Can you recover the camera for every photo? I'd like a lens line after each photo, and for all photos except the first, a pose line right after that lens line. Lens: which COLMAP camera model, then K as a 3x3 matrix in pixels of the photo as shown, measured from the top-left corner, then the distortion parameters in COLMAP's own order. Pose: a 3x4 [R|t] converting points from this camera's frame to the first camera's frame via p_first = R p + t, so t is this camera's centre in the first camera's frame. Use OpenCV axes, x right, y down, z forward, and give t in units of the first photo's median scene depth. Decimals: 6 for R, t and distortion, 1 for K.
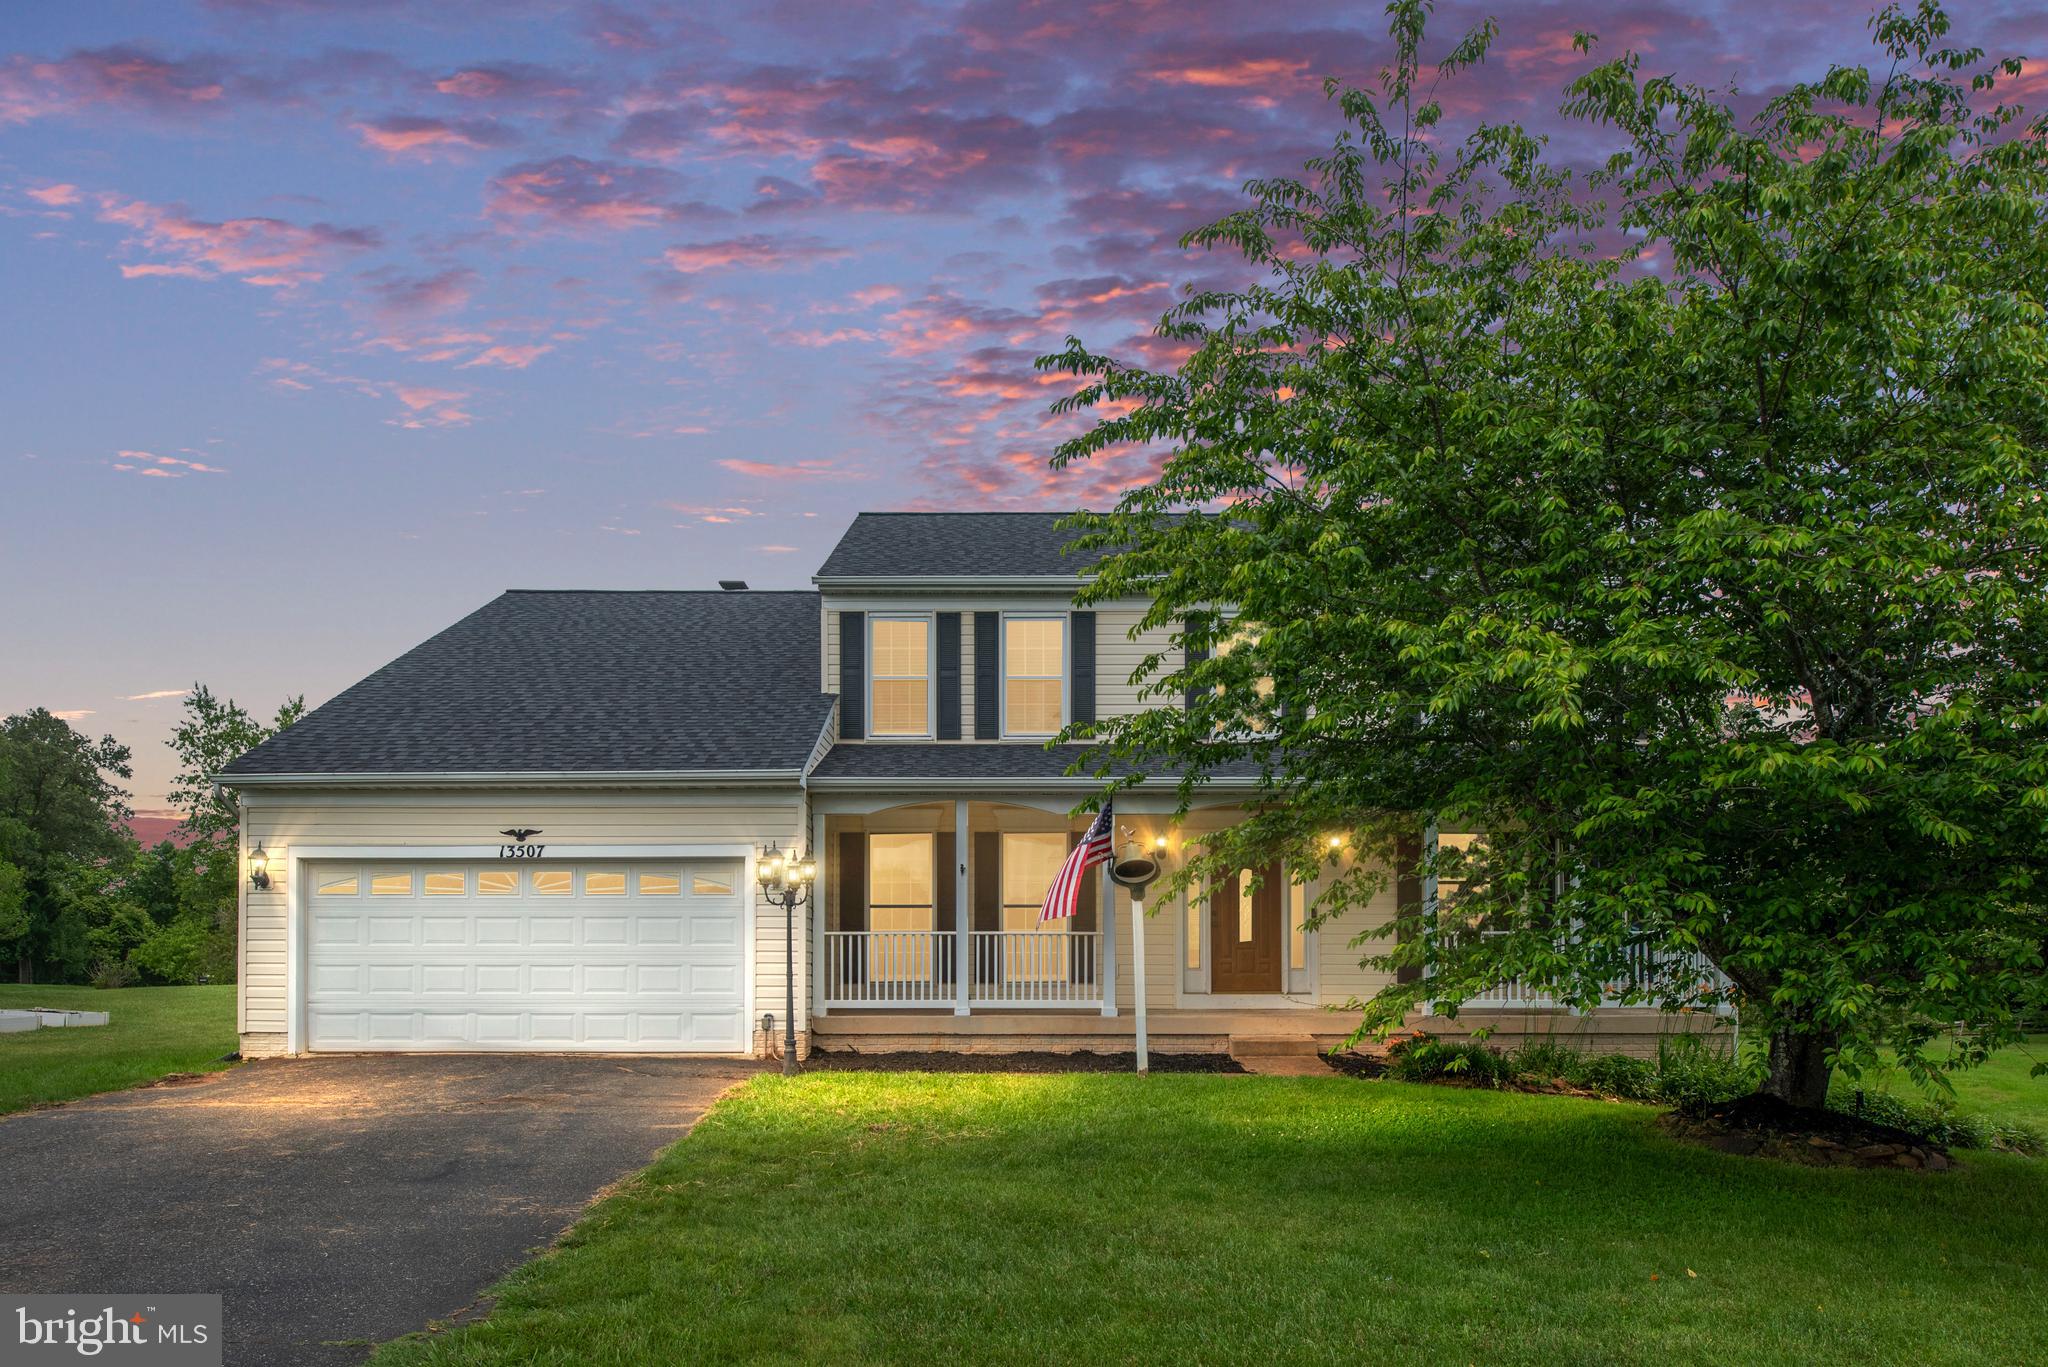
lens RADIAL K [[1444.9, 0, 1018.5], [0, 1444.9, 963.1], [0, 0, 1]] dist [-0.027855, 0.002469]
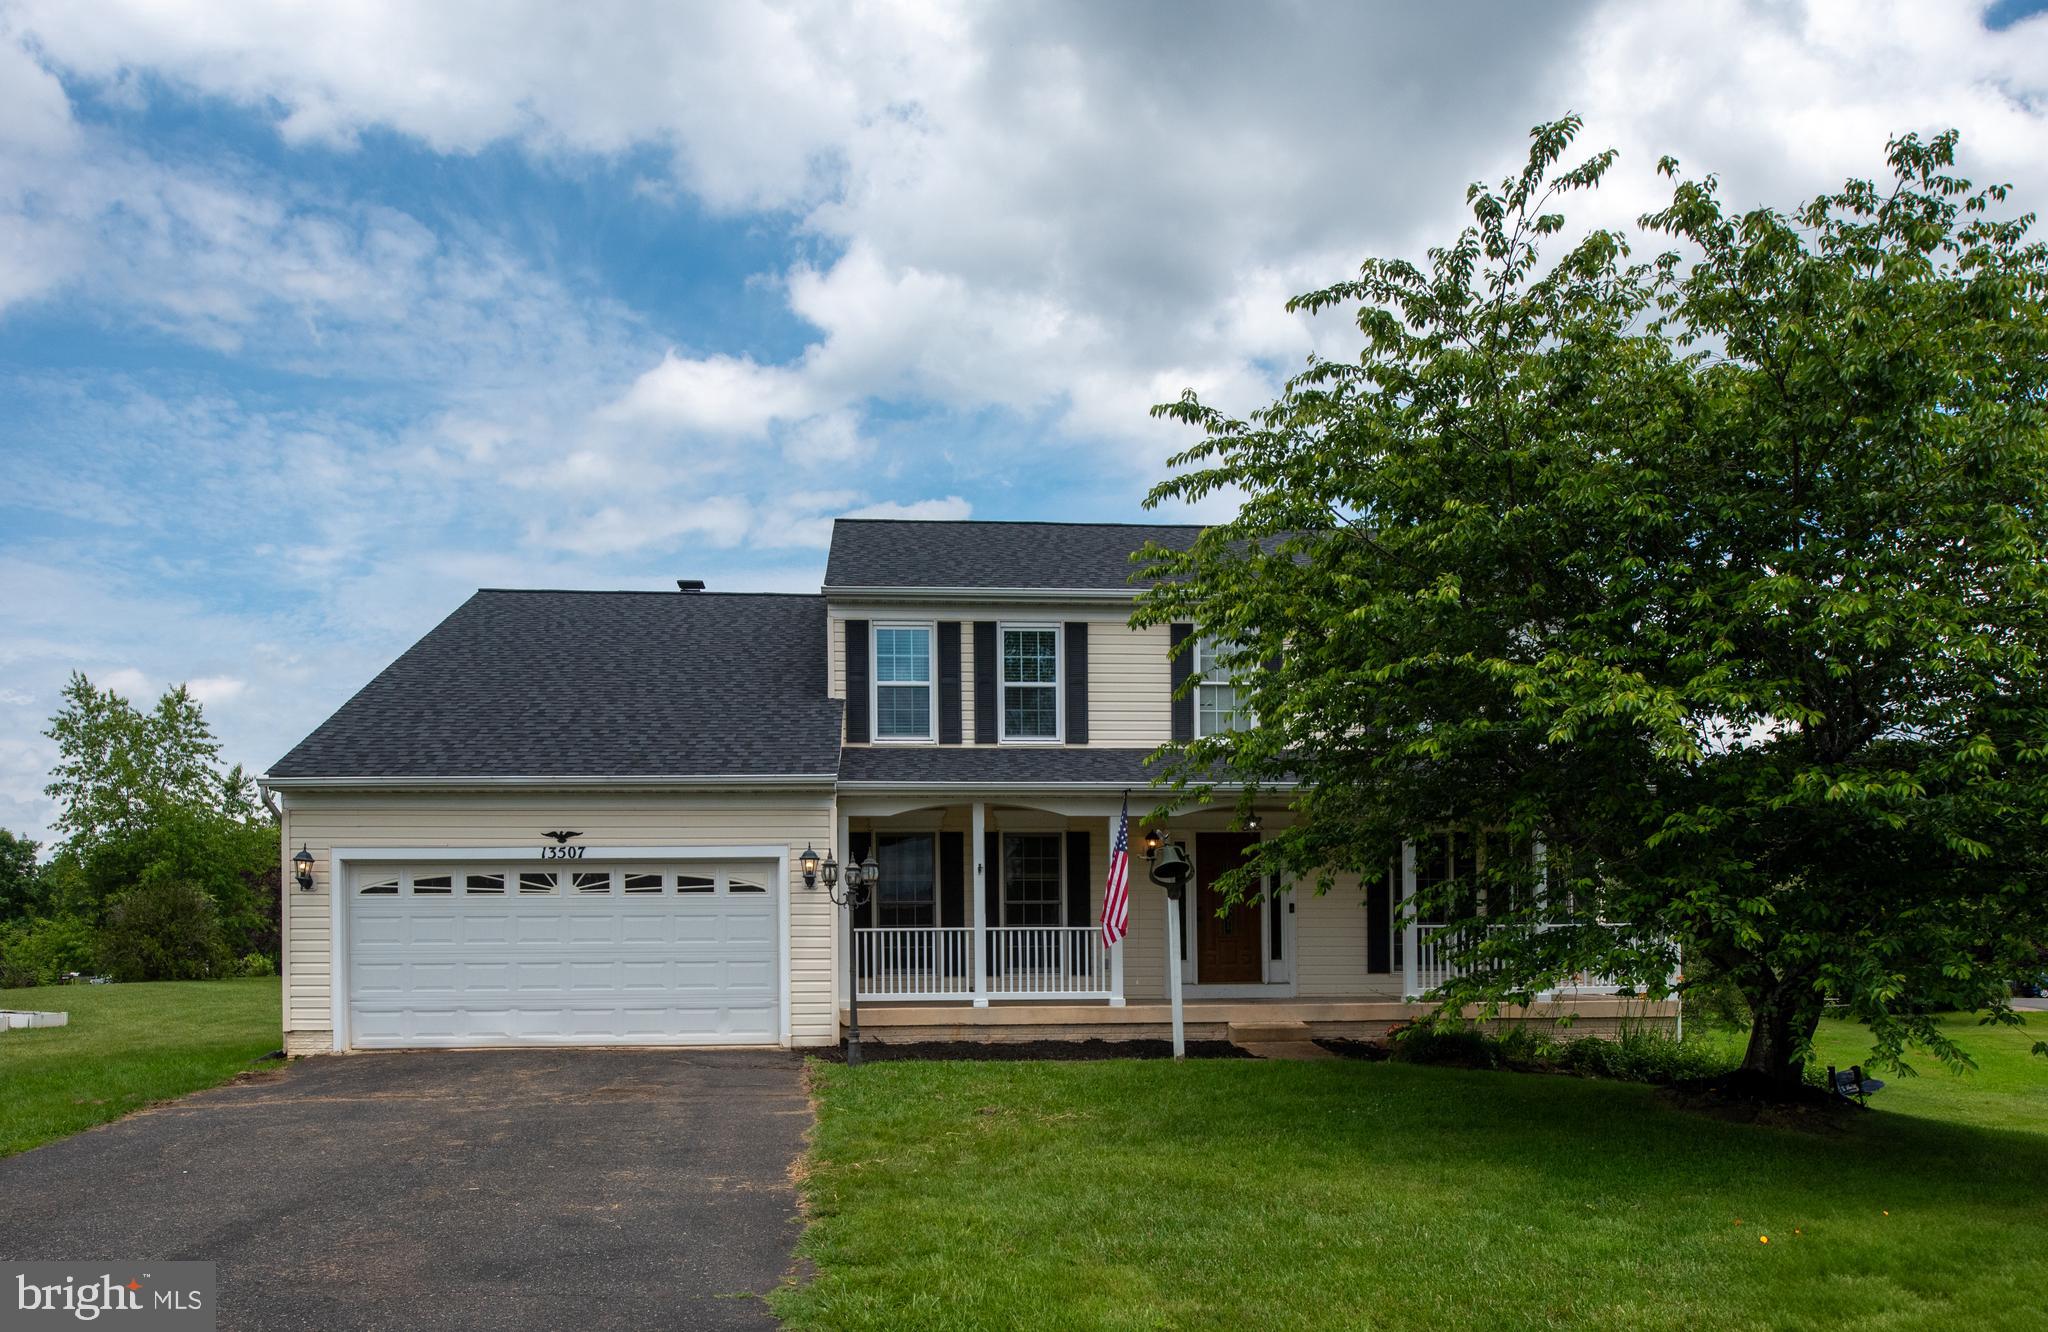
lens RADIAL K [[1452.5, 0, 990.2], [0, 1452.5, 975.7], [0, 0, 1]] dist [-0.033386, 0.001398]
pose [[0.997003, -0.007796, 0.076968, -0.120239], [0.006577, 0.999849, 0.016081, -0.003956], [-0.077082, -0.015526, 0.996904, -0.062309]]
